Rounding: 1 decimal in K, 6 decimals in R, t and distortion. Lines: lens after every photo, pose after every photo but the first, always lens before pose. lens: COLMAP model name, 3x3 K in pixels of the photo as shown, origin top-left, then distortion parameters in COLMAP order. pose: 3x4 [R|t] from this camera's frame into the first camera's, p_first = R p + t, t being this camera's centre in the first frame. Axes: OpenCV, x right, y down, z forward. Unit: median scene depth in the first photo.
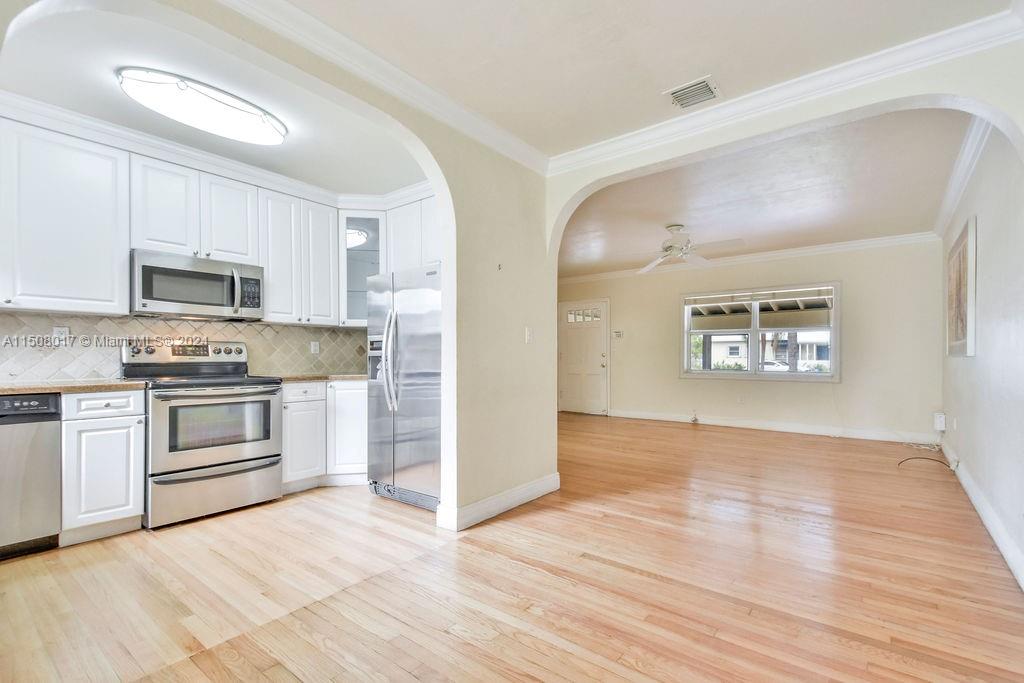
lens RADIAL K [[463.3, 0, 505.4], [0, 463.3, 360.4], [0, 0, 1]] dist [0.021988, -0.000583]
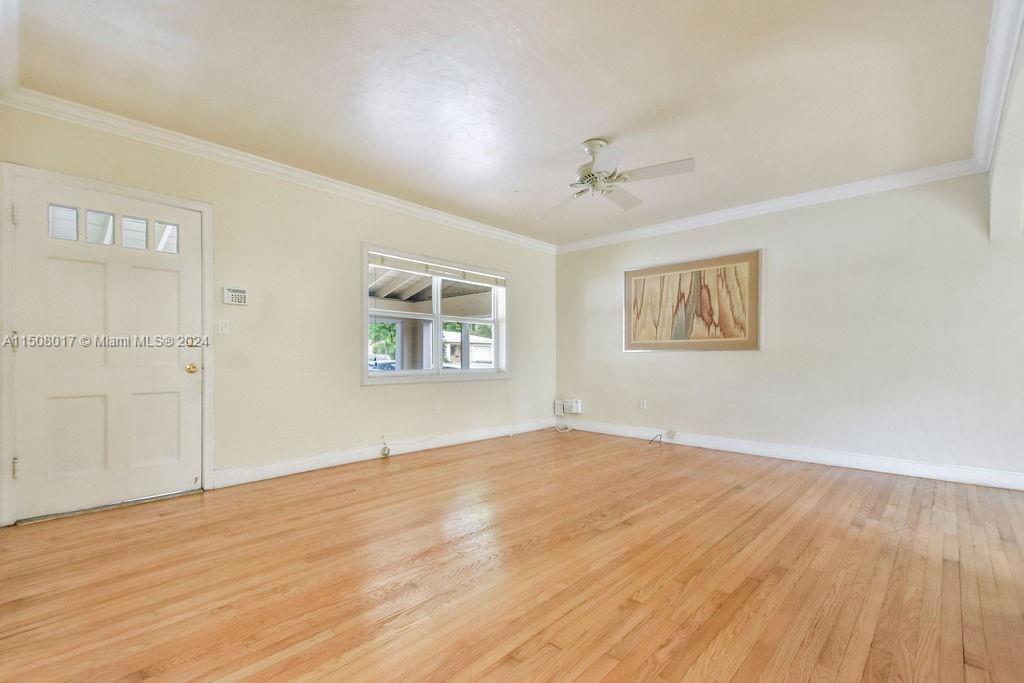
lens RADIAL K [[461.7, 0, 510.4], [0, 461.7, 357.4], [0, 0, 1]] dist [0.018369, -0.000421]
pose [[0.049769, 0.004170, 0.998752, -0.203306], [0.006337, 0.999970, -0.004491, 0.006394], [-0.998741, 0.006553, 0.049741, 0.800097]]
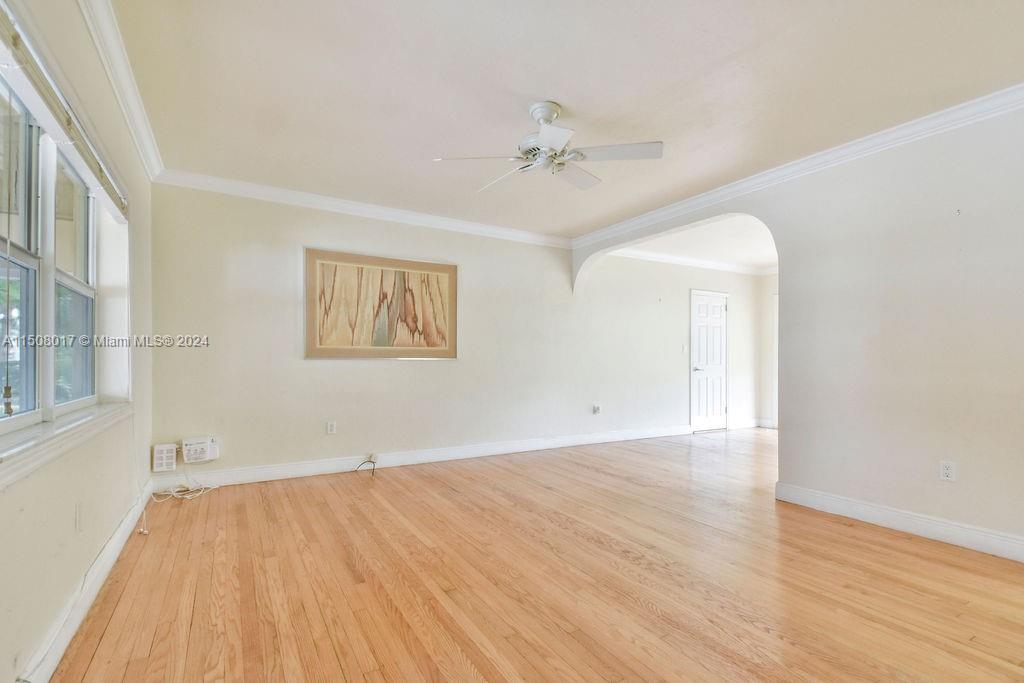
lens RADIAL K [[461.7, 0, 510.4], [0, 461.7, 357.4], [0, 0, 1]] dist [0.018369, -0.000421]
pose [[-0.946217, 0.002986, 0.323519, 0.173203], [0.002003, 0.999992, -0.003371, -0.005709], [-0.323527, -0.002542, -0.946216, 1.107992]]
